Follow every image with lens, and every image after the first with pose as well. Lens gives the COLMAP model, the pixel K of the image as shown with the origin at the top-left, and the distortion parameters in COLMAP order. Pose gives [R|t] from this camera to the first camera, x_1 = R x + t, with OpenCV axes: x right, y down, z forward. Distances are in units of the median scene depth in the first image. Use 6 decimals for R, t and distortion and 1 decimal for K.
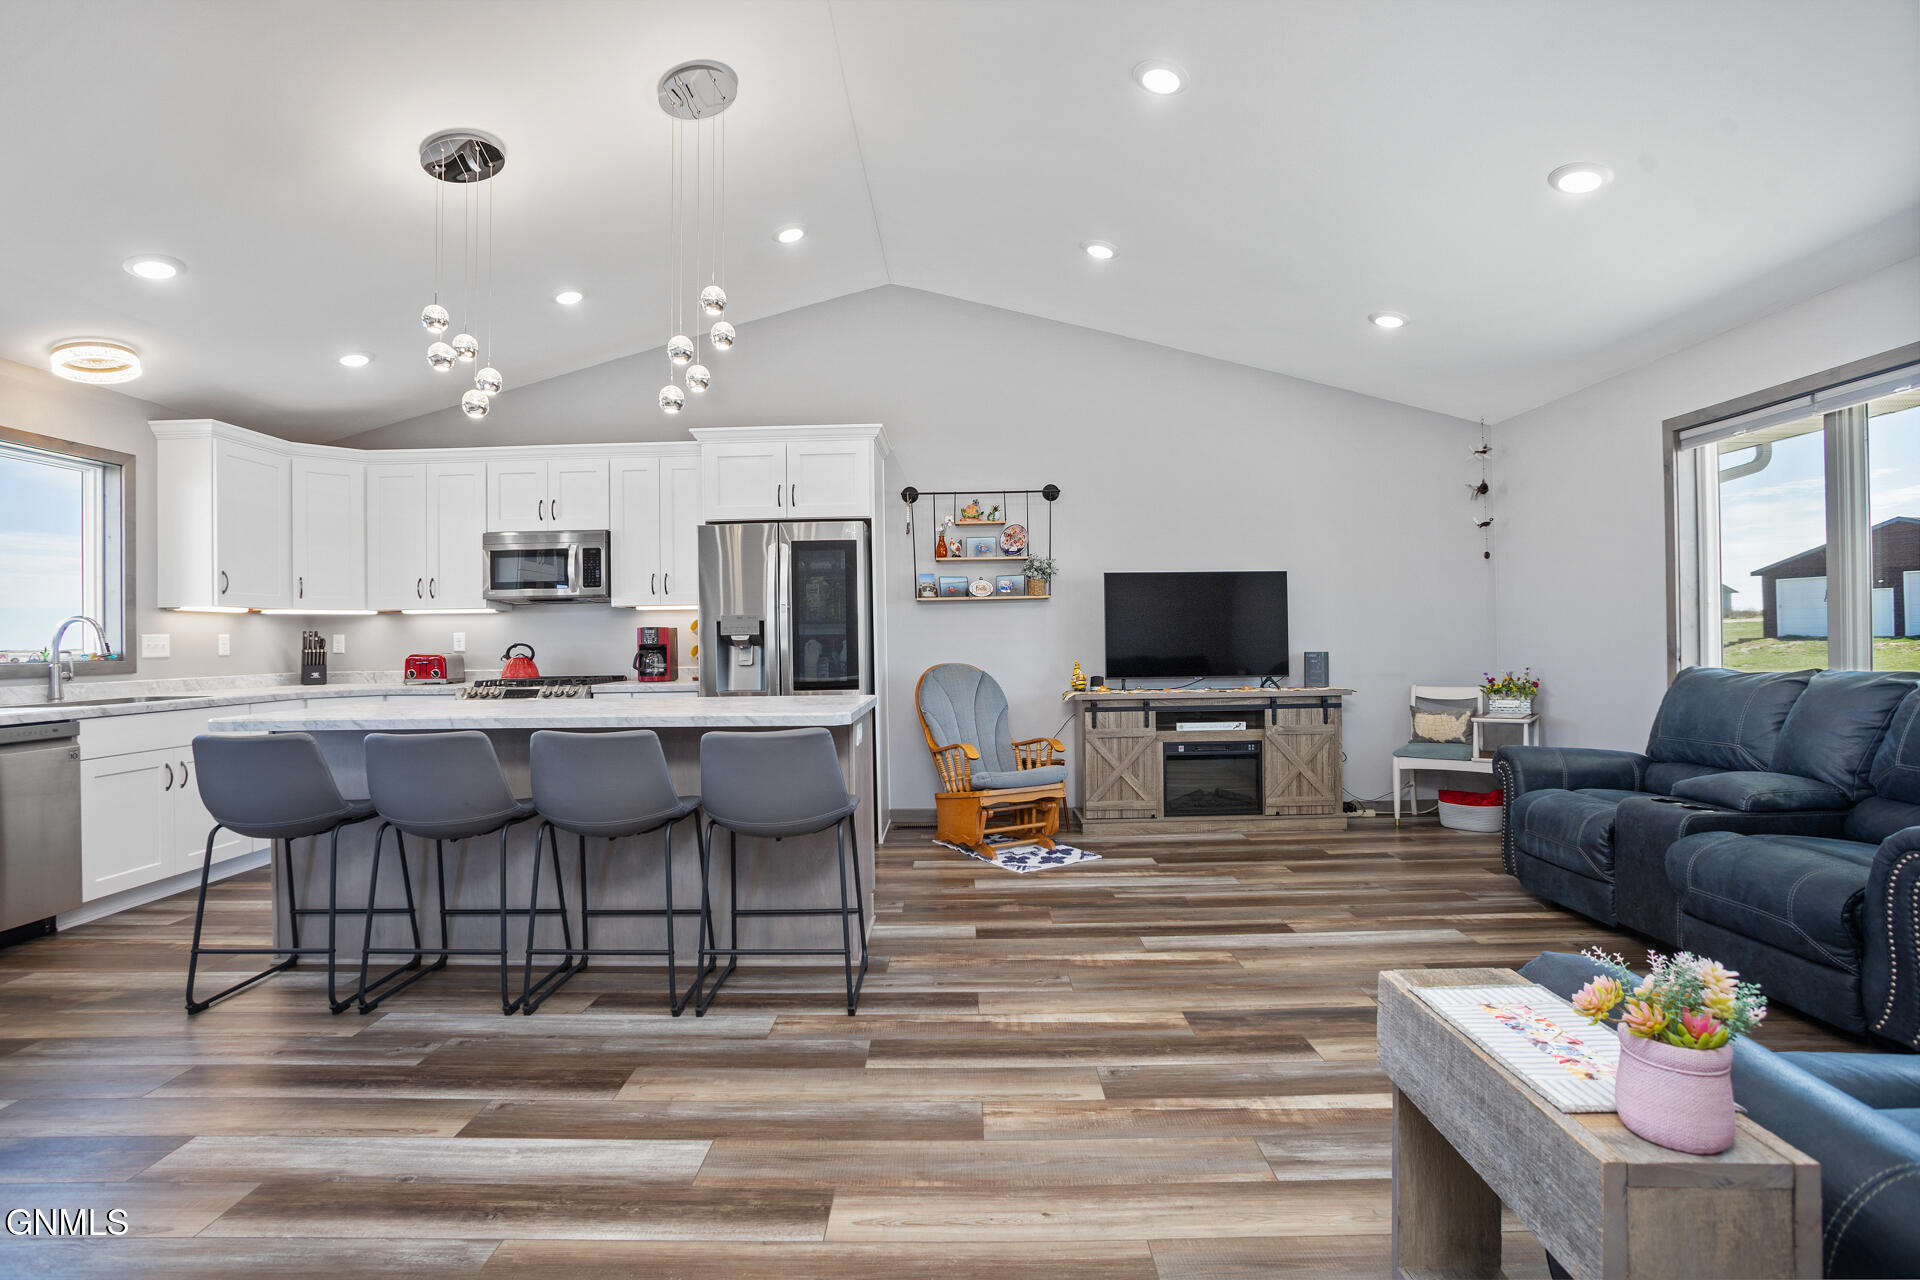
lens RADIAL K [[928.4, 0, 972.5], [0, 928.4, 636.9], [0, 0, 1]] dist [-0.084528, 0.035812]
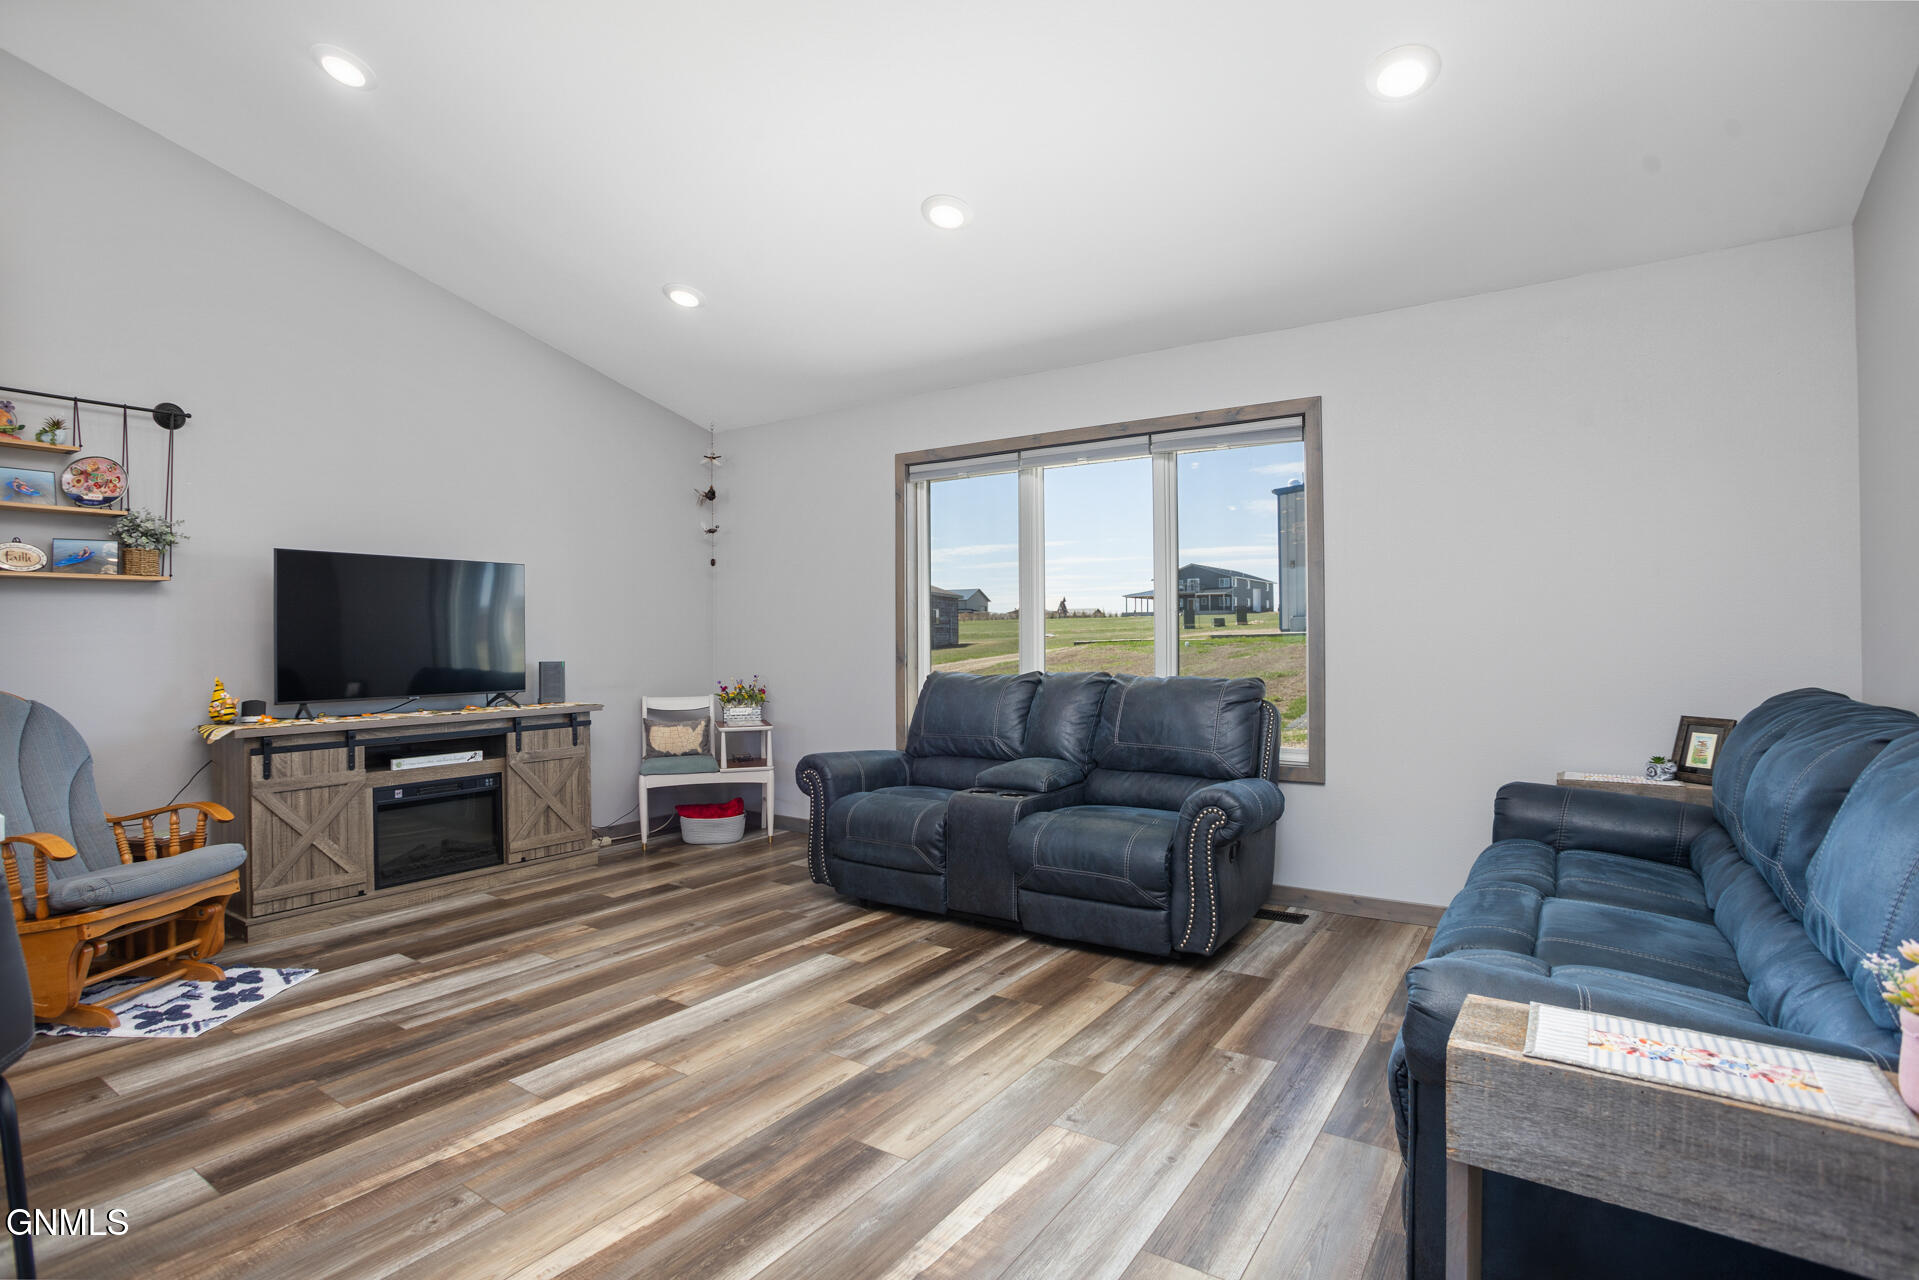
lens RADIAL K [[927.9, 0, 972.0], [0, 927.9, 636.9], [0, 0, 1]] dist [-0.084528, 0.035812]
pose [[0.563119, 0.010461, 0.826310, -0.114868], [-0.002889, 0.999939, -0.010690, 0.001439], [-0.826371, 0.003632, 0.563115, 0.216103]]
